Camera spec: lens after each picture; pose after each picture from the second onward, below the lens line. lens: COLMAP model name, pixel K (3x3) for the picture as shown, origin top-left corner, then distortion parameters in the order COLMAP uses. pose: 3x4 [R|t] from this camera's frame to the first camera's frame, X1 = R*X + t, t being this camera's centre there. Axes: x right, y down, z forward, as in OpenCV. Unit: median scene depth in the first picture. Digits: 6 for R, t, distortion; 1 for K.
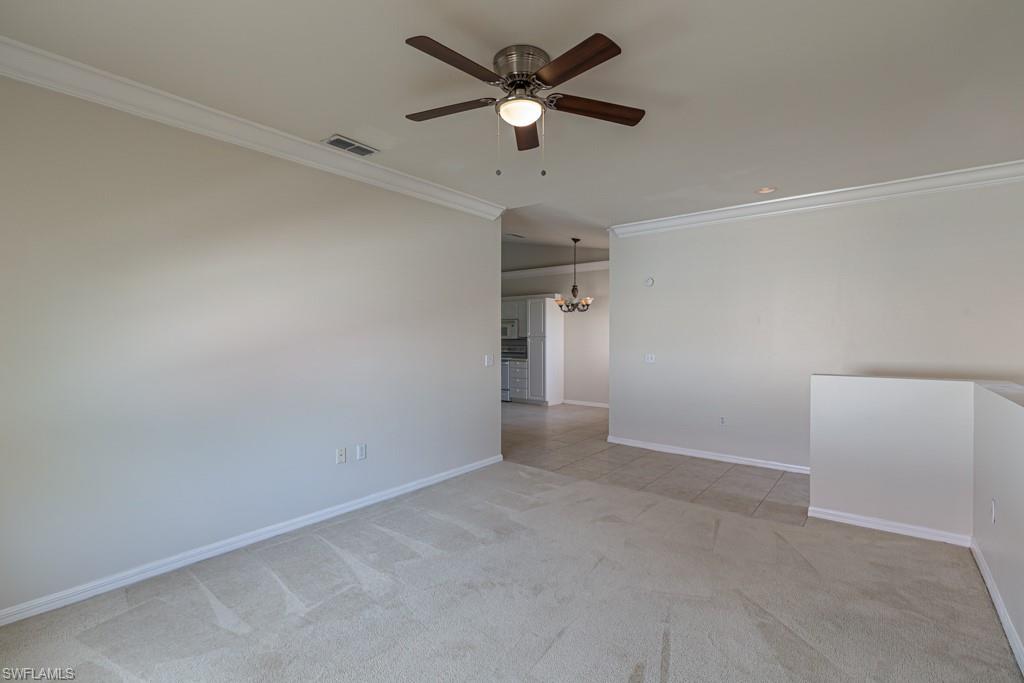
lens RADIAL K [[473.3, 0, 512.0], [0, 473.3, 341.5], [0, 0, 1]] dist [-0.002797, -0.000783]
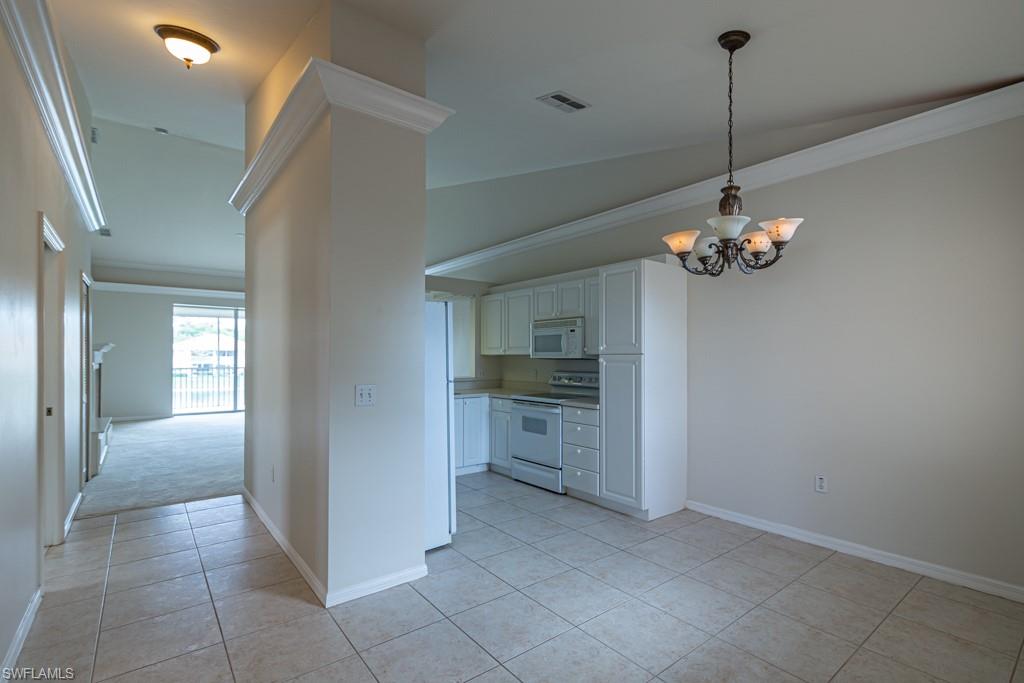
lens RADIAL K [[477.1, 0, 512.2], [0, 477.1, 345.4], [0, 0, 1]] dist [-0.000836, -0.000201]
pose [[0.975085, -0.001603, -0.221827, 0.051984], [-0.004994, 0.999562, -0.029178, -0.004465], [0.221777, 0.029558, 0.974649, 0.549613]]
